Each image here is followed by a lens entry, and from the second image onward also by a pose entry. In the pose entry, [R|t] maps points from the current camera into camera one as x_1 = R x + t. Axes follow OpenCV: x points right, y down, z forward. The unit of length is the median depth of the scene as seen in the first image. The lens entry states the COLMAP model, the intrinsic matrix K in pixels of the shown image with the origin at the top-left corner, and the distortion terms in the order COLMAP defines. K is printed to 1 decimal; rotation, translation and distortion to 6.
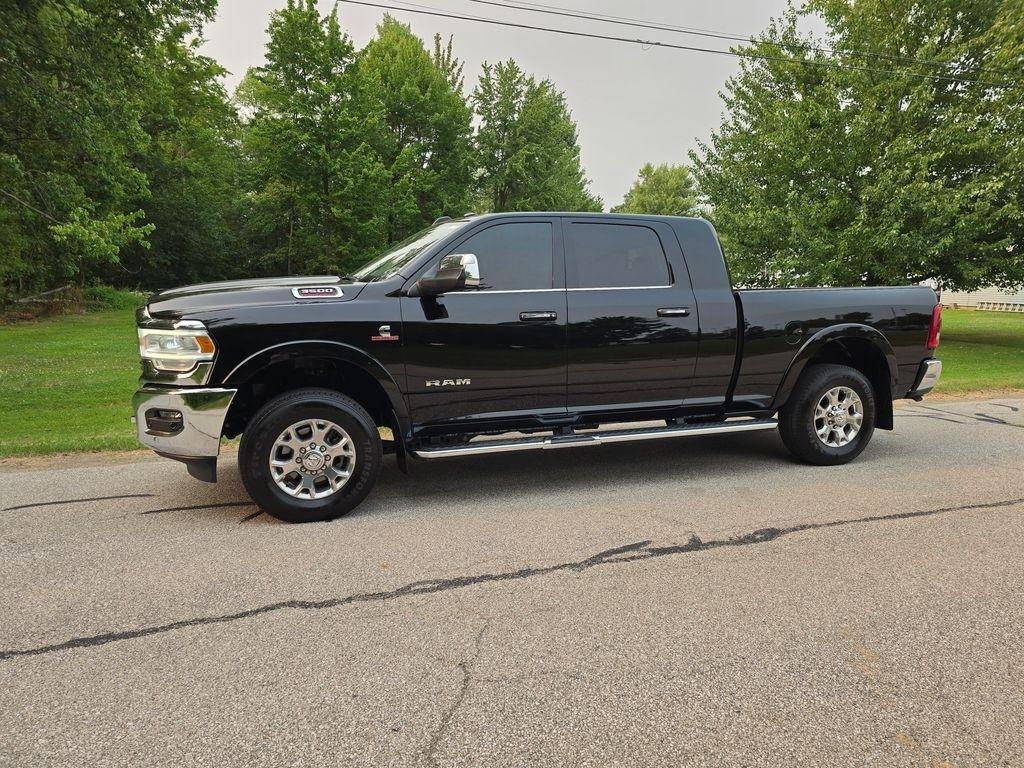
lens RADIAL K [[682.5, 0, 515.6], [0, 682.5, 375.6], [0, 0, 1]] dist [0.045120, -0.040595]
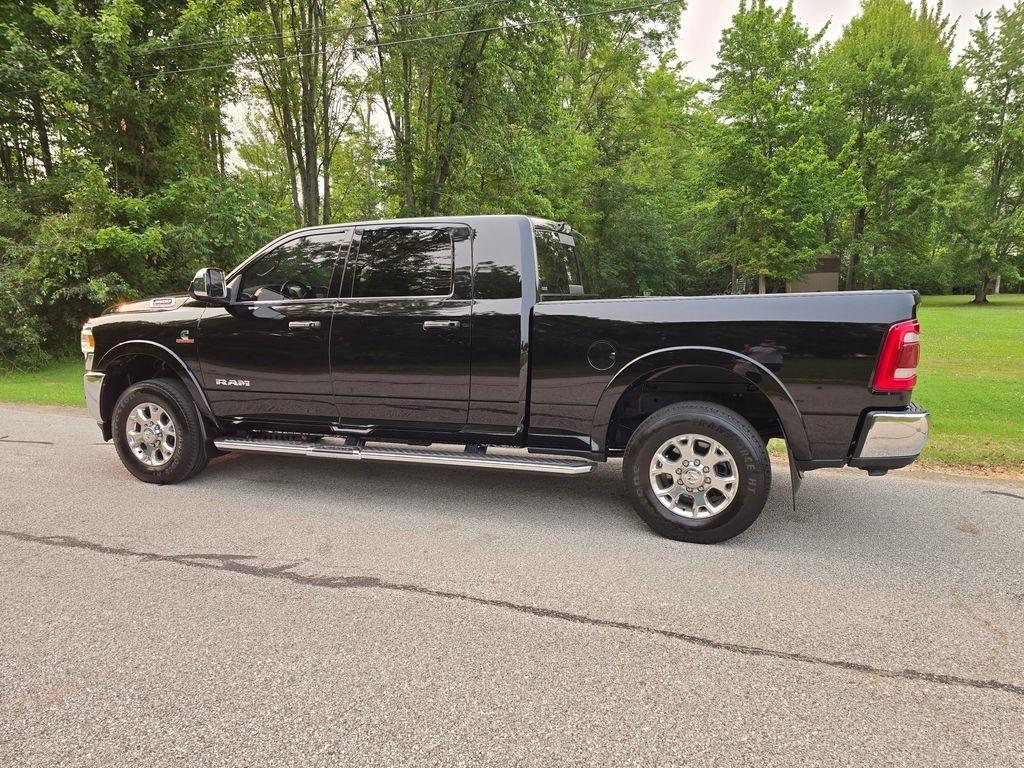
lens RADIAL K [[675.5, 0, 508.6], [0, 675.5, 381.0], [0, 0, 1]] dist [0.056149, -0.051313]
pose [[0.761247, 0.071938, -0.644459, 0.093537], [-0.070684, 0.997111, 0.027810, -0.005385], [0.644598, 0.024383, 0.764133, 0.041614]]
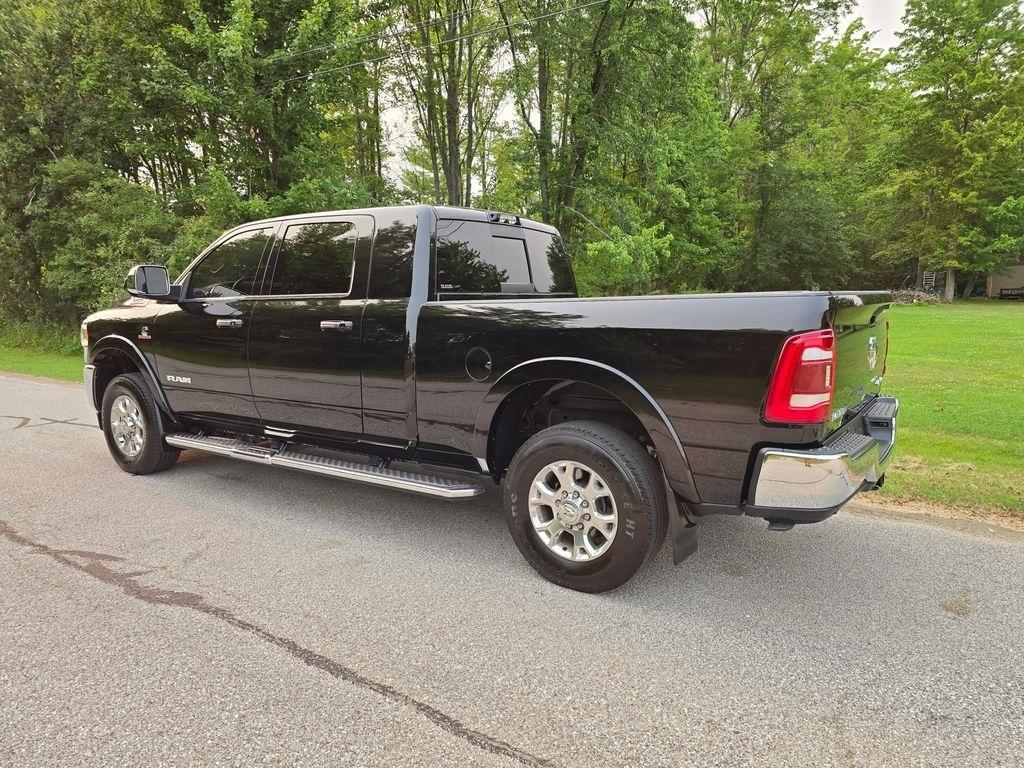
lens RADIAL K [[675.5, 0, 513.8], [0, 675.5, 382.2], [0, 0, 1]] dist [0.056149, -0.051313]
pose [[0.590197, 0.100659, -0.800959, 0.109331], [-0.093632, 0.994035, 0.055930, -0.009627], [0.801811, 0.041986, 0.596101, 0.073825]]
